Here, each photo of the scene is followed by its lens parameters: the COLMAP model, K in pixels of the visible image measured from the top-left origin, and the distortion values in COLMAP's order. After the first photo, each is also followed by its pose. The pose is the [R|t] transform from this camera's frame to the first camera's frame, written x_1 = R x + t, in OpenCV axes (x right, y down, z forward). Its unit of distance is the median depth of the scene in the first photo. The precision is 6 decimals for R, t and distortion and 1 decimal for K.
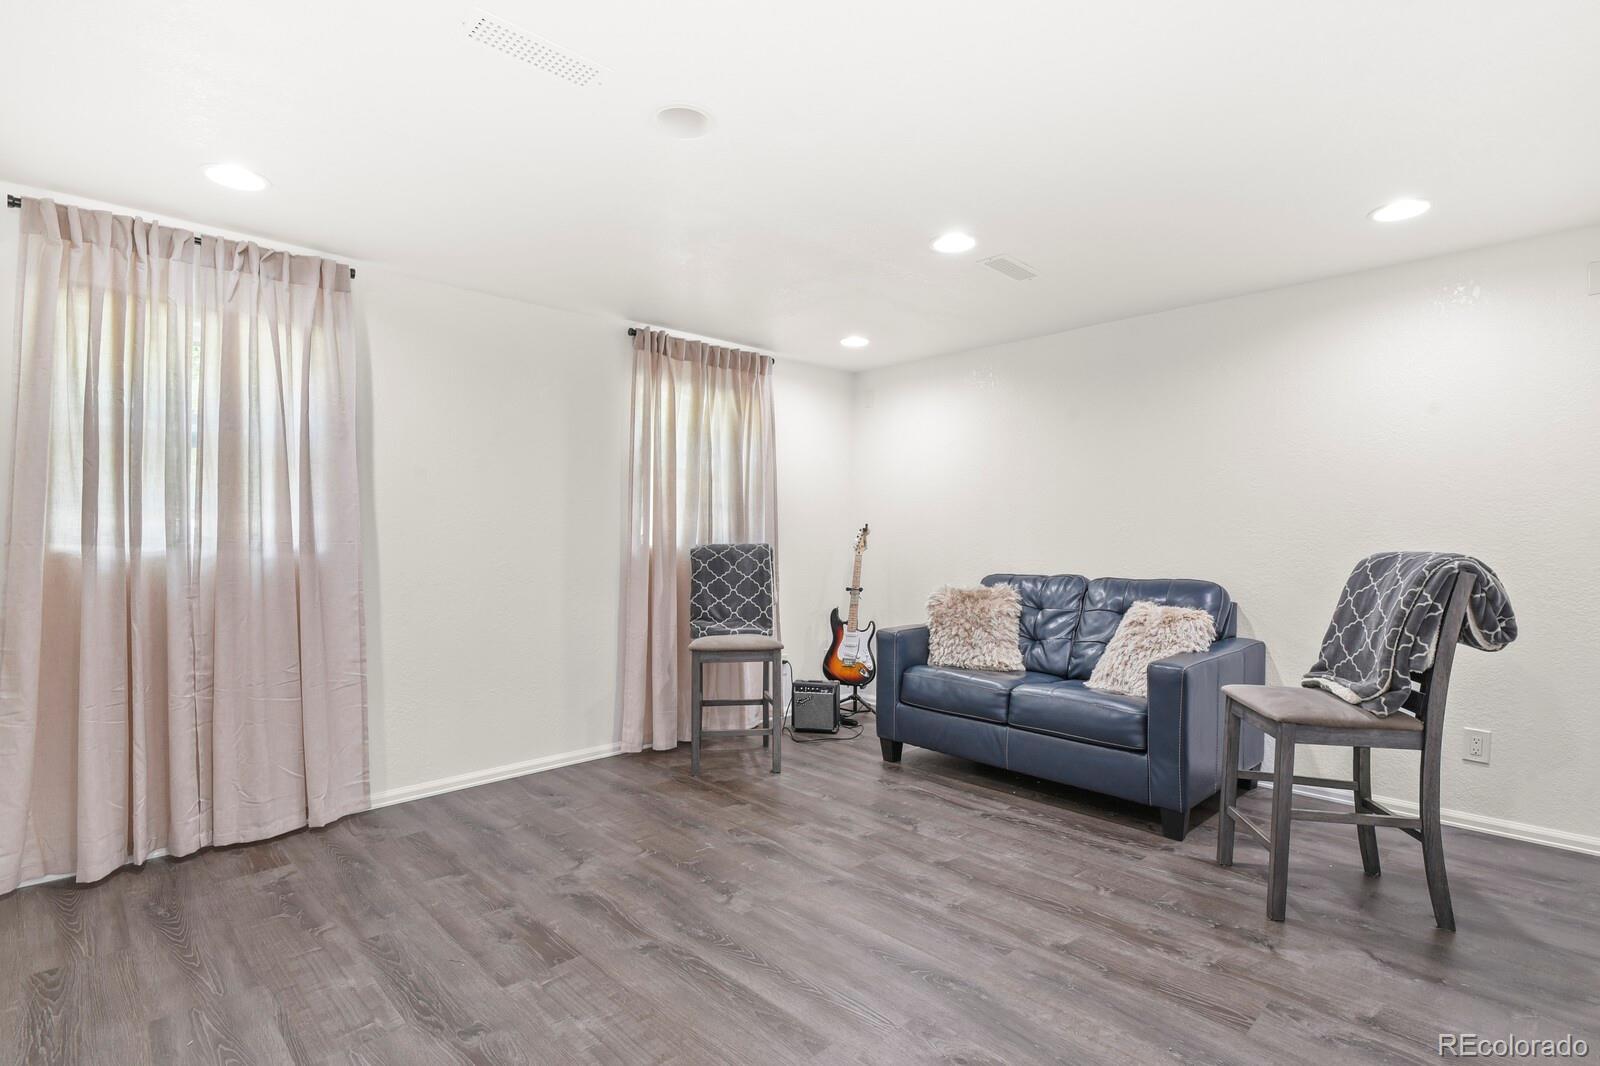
lens RADIAL K [[775.6, 0, 799.7], [0, 775.6, 540.3], [0, 0, 1]] dist [-0.004434, -0.004341]
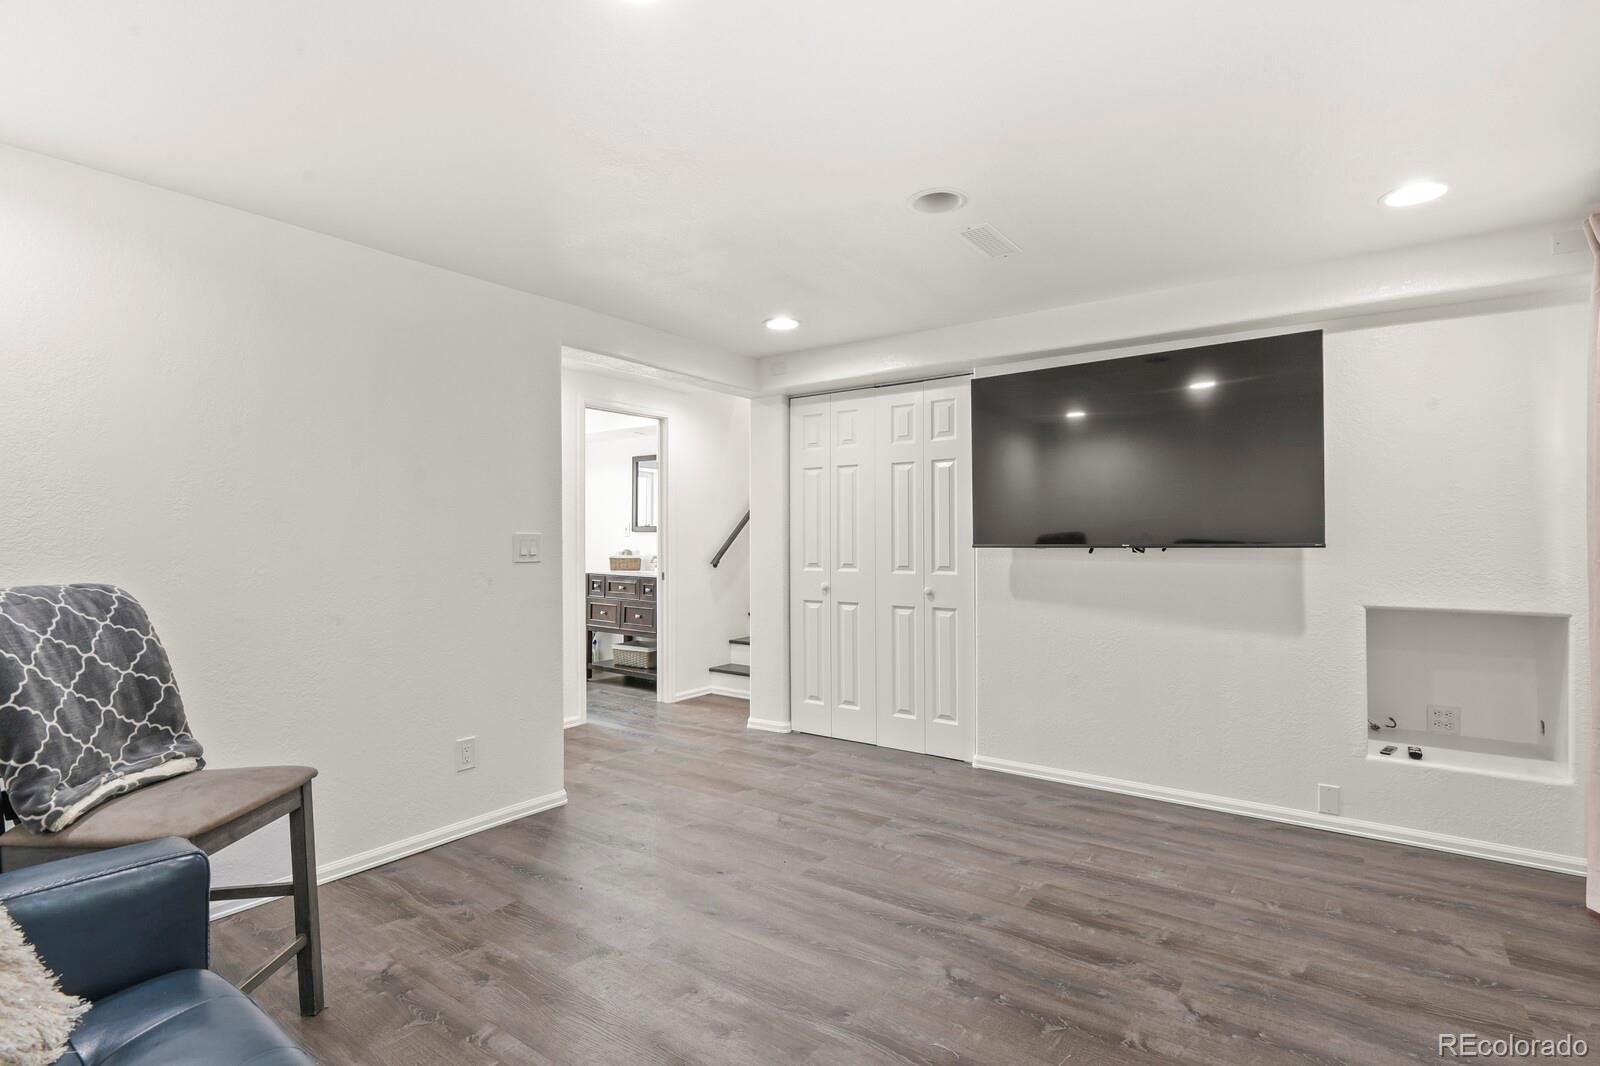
lens RADIAL K [[775.6, 0, 795.6], [0, 775.6, 535.3], [0, 0, 1]] dist [-0.004434, -0.004341]
pose [[-0.985772, 0.002954, -0.168061, 0.246328], [0.001944, 0.999979, 0.006179, -0.038798], [0.168076, 0.005764, -0.985757, 2.008936]]
